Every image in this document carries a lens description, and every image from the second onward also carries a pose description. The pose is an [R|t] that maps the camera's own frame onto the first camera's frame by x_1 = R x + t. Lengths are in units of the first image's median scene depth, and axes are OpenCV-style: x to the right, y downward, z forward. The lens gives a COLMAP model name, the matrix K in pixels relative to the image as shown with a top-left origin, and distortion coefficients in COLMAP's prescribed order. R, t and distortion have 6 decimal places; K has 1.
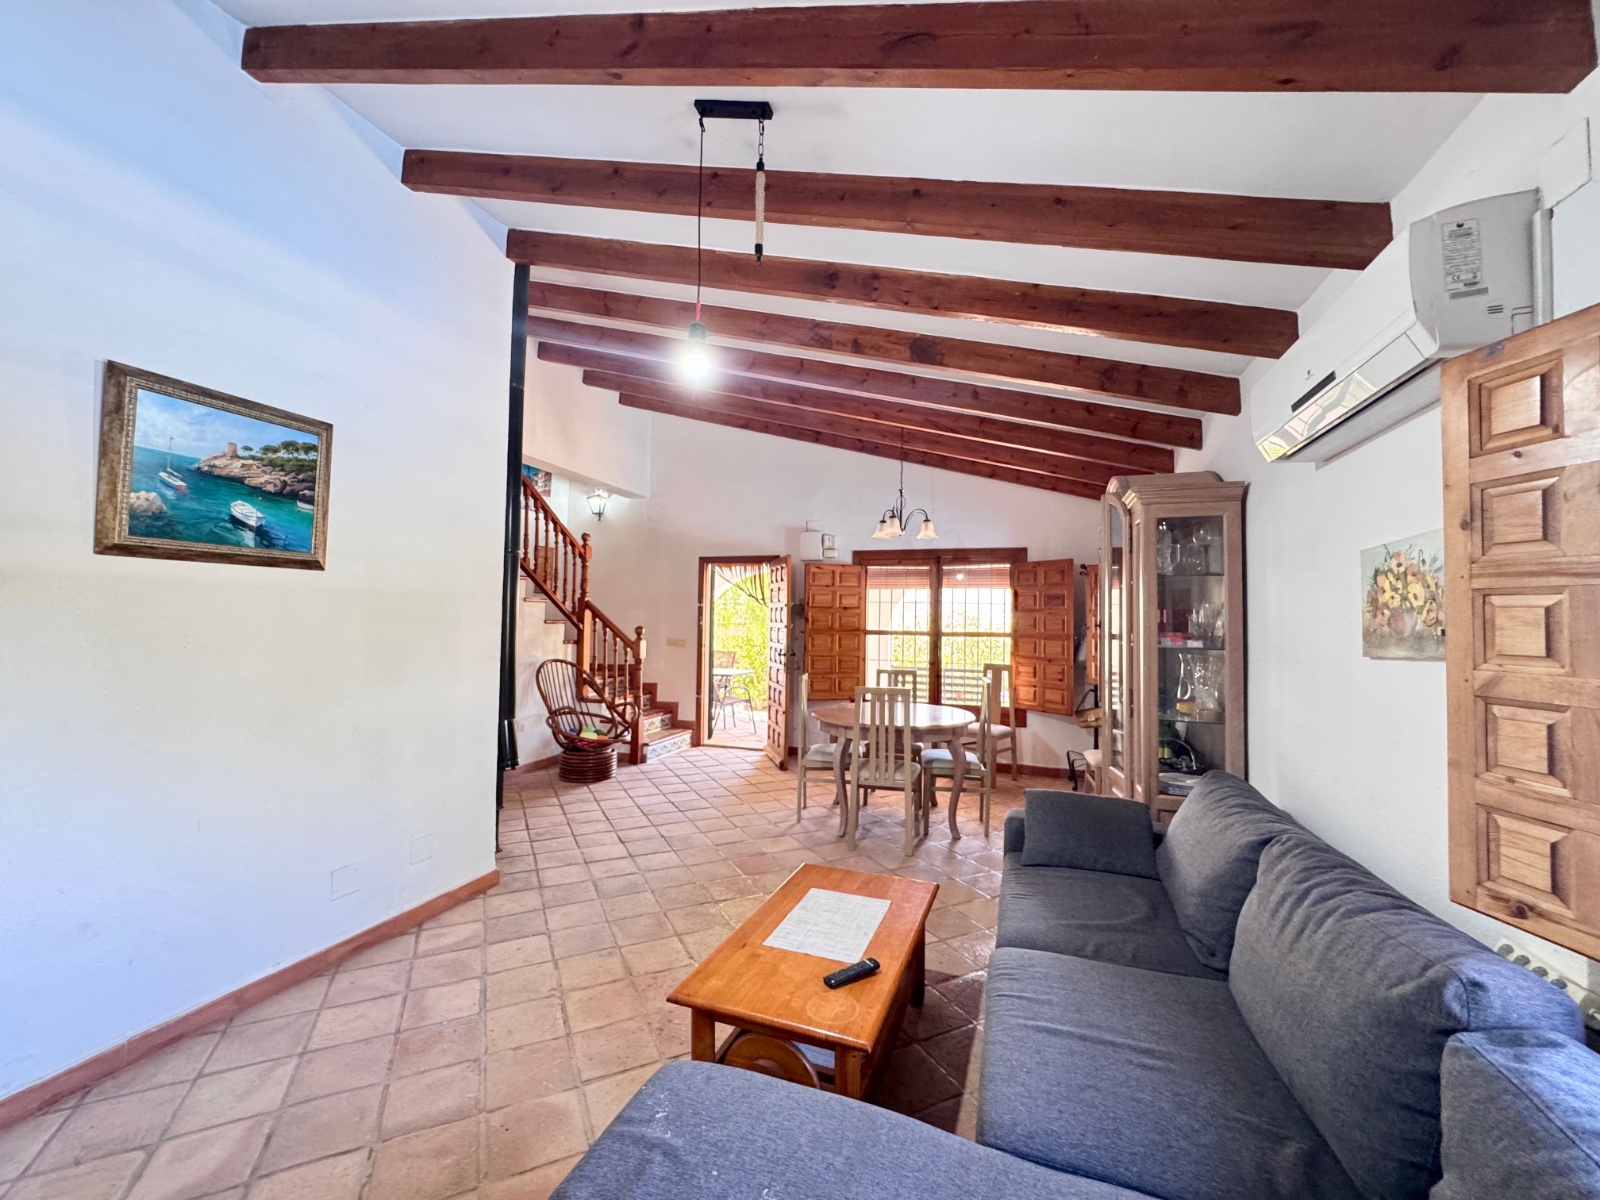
lens RADIAL K [[637.2, 0, 805.3], [0, 637.2, 601.2], [0, 0, 1]] dist [-0.001754, -0.000155]
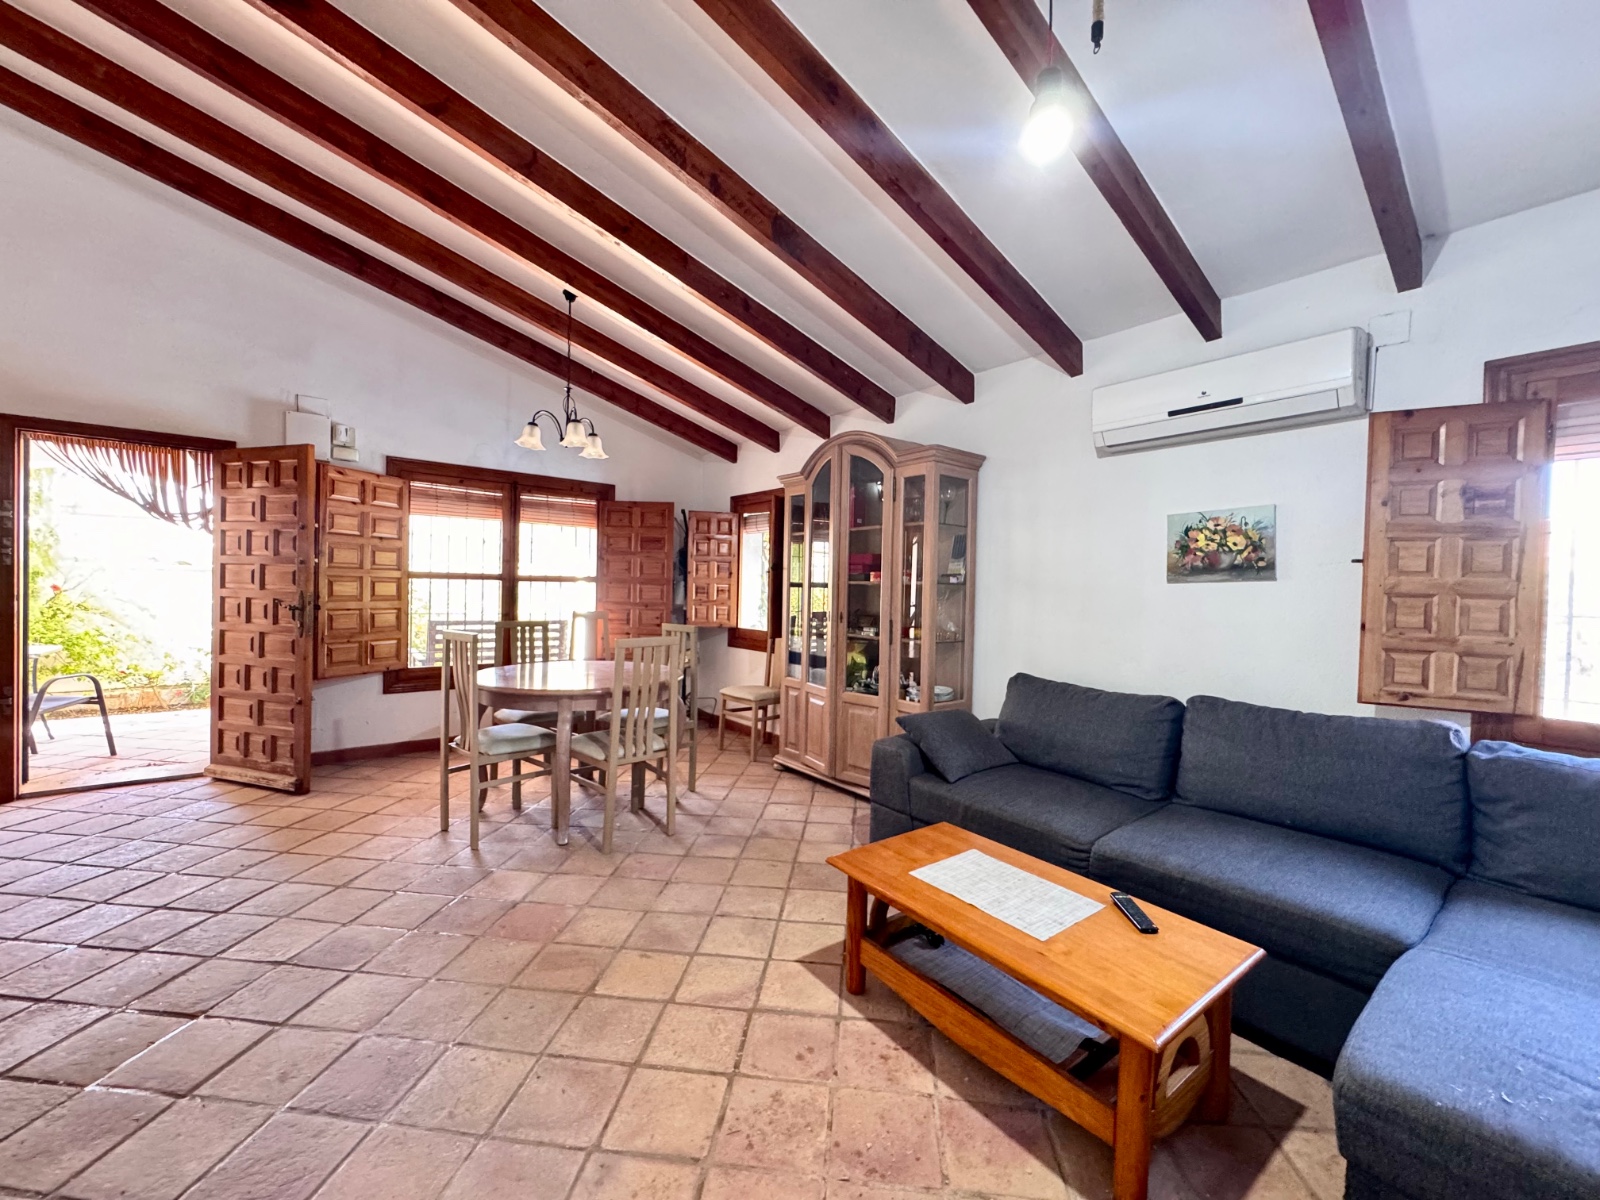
lens RADIAL K [[637.2, 0, 802.3], [0, 637.2, 599.3], [0, 0, 1]] dist [-0.001754, -0.000155]
pose [[0.542378, -0.016272, 0.839977, -0.274191], [-0.040234, 0.998162, 0.045316, 0.027262], [-0.839171, -0.058374, 0.540726, 0.259677]]
